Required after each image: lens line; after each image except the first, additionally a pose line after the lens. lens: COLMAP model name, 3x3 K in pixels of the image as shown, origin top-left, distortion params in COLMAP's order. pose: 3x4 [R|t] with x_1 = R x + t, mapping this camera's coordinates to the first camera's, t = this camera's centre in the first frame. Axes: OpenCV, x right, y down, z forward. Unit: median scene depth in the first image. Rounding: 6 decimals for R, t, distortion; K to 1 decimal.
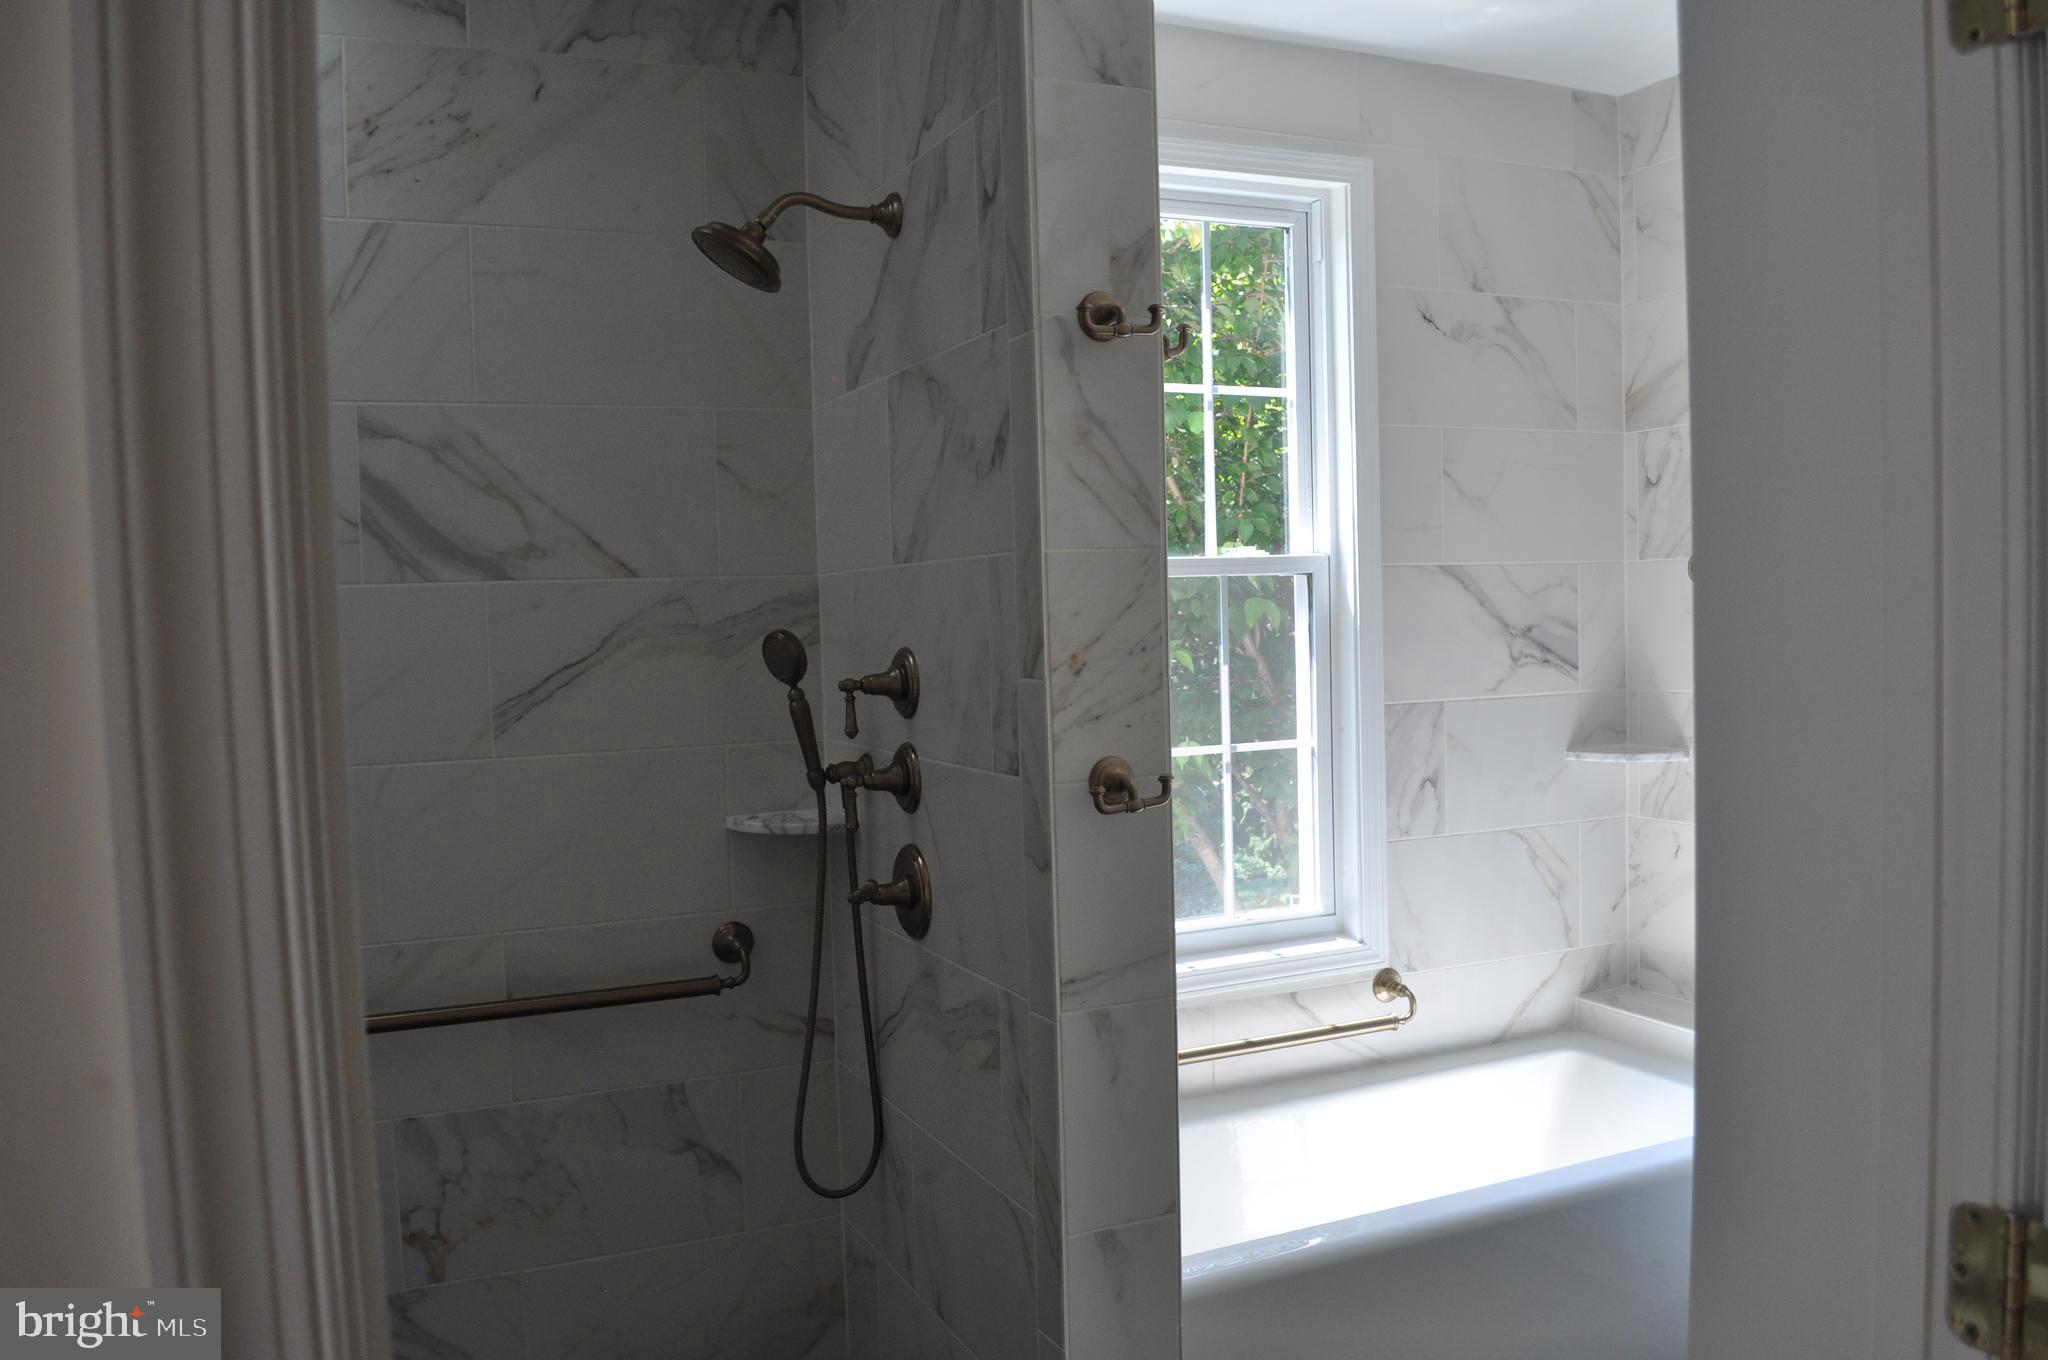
lens RADIAL K [[1610.7, 0, 1016.1], [0, 1610.7, 687.2], [0, 0, 1]] dist [-0.074184, 0.003325]
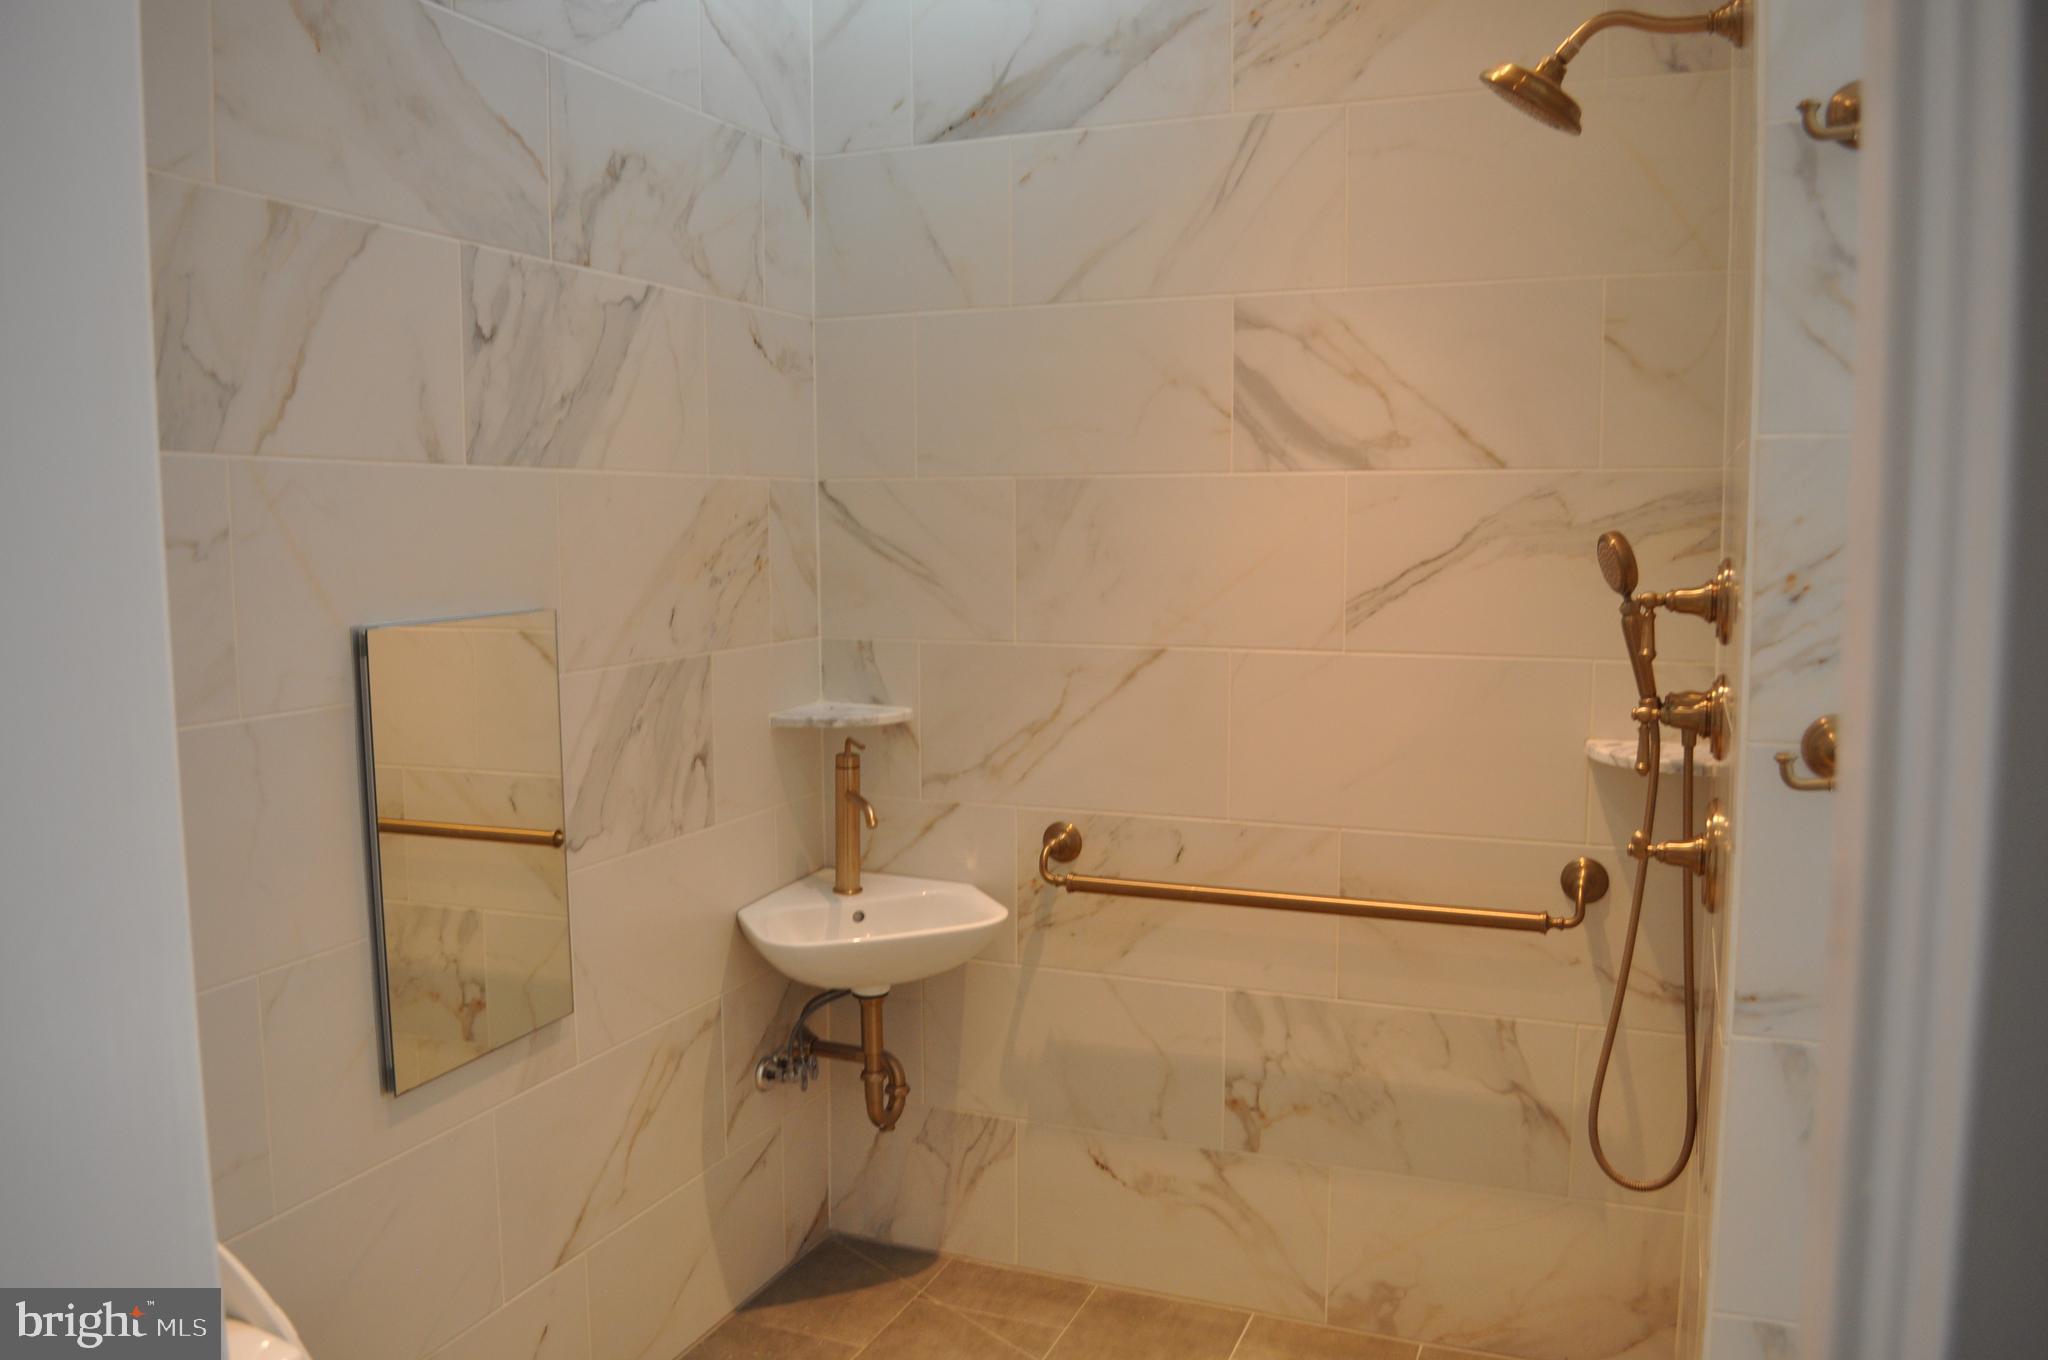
lens RADIAL K [[1610.7, 0, 1022.2], [0, 1610.7, 687.8], [0, 0, 1]] dist [-0.074184, 0.003325]
pose [[0.688450, 0.099646, -0.718406, 0.251384], [-0.049881, 0.994677, 0.090164, -0.012997], [0.723566, -0.026238, 0.689756, 0.174933]]
